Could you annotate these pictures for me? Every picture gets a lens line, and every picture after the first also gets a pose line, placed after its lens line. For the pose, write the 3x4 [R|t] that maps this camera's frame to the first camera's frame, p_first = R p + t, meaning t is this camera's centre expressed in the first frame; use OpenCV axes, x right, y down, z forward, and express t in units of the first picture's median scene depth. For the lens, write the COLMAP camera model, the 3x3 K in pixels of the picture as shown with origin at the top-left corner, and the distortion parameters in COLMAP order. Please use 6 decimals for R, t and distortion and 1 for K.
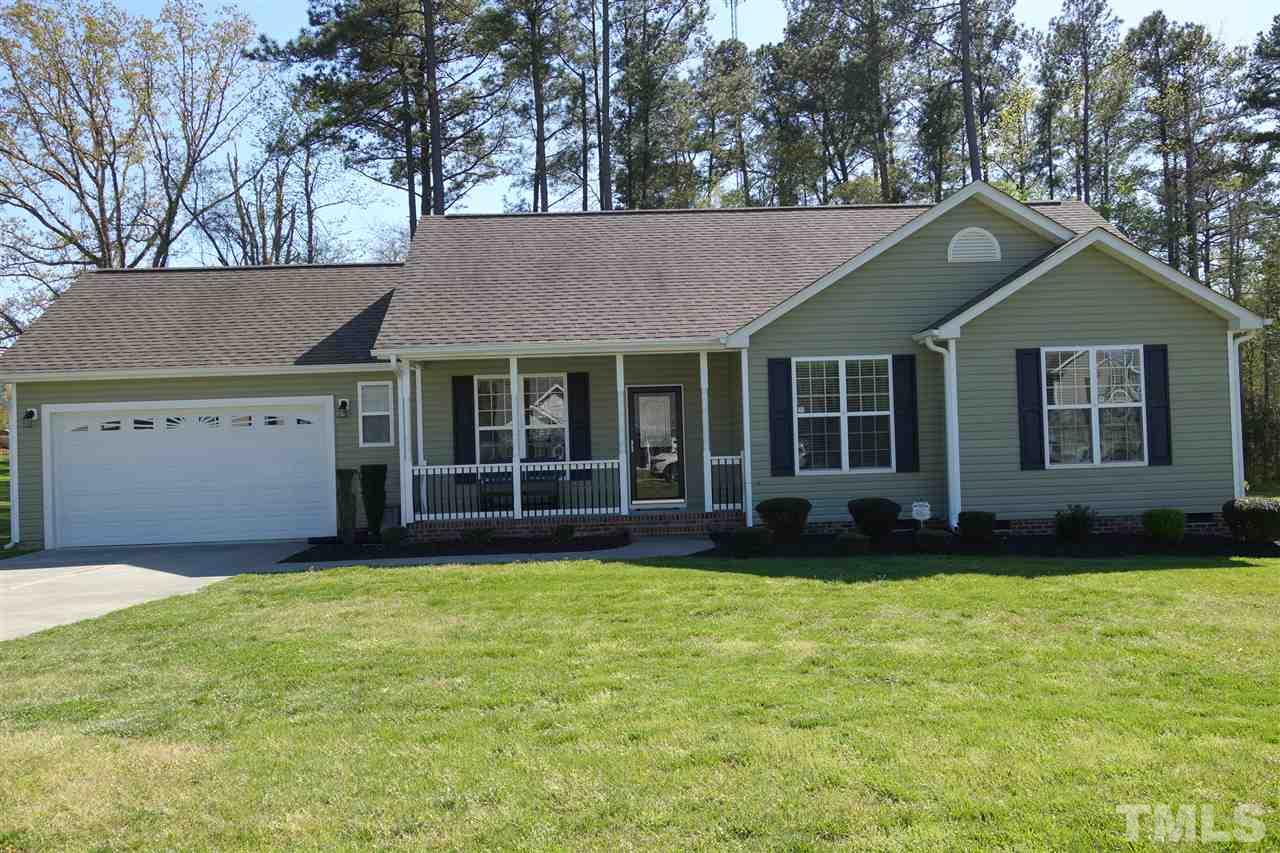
lens RADIAL K [[1007.4, 0, 640.0], [0, 1007.4, 426.5], [0, 0, 1]] dist [0.004575, -0.007438]
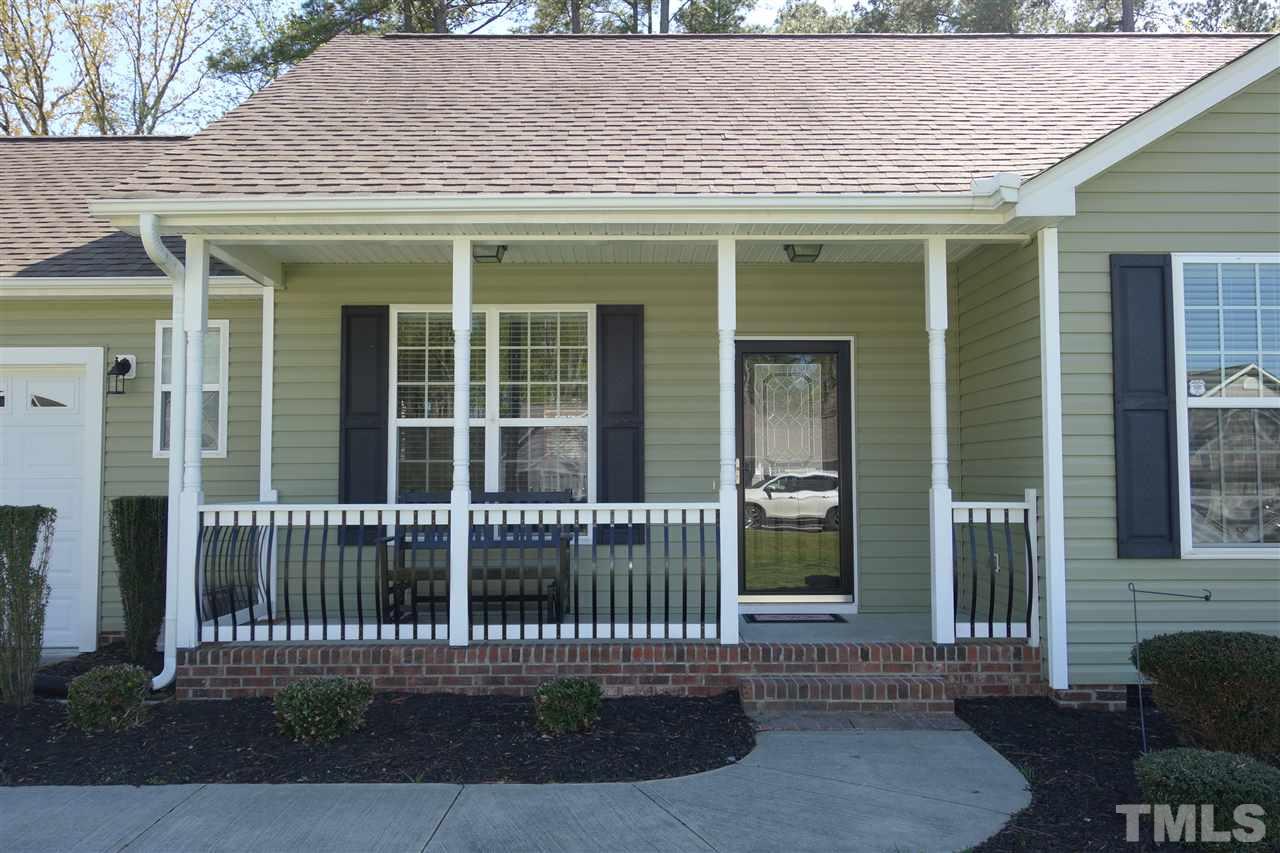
lens RADIAL K [[1007.4, 0, 640.0], [0, 1007.4, 426.5], [0, 0, 1]] dist [0.004575, -0.007438]
pose [[0.998791, 0.026924, -0.041125, -0.036166], [-0.028391, 0.998966, -0.035508, 0.017919], [0.040127, 0.036633, 0.998523, 0.600464]]
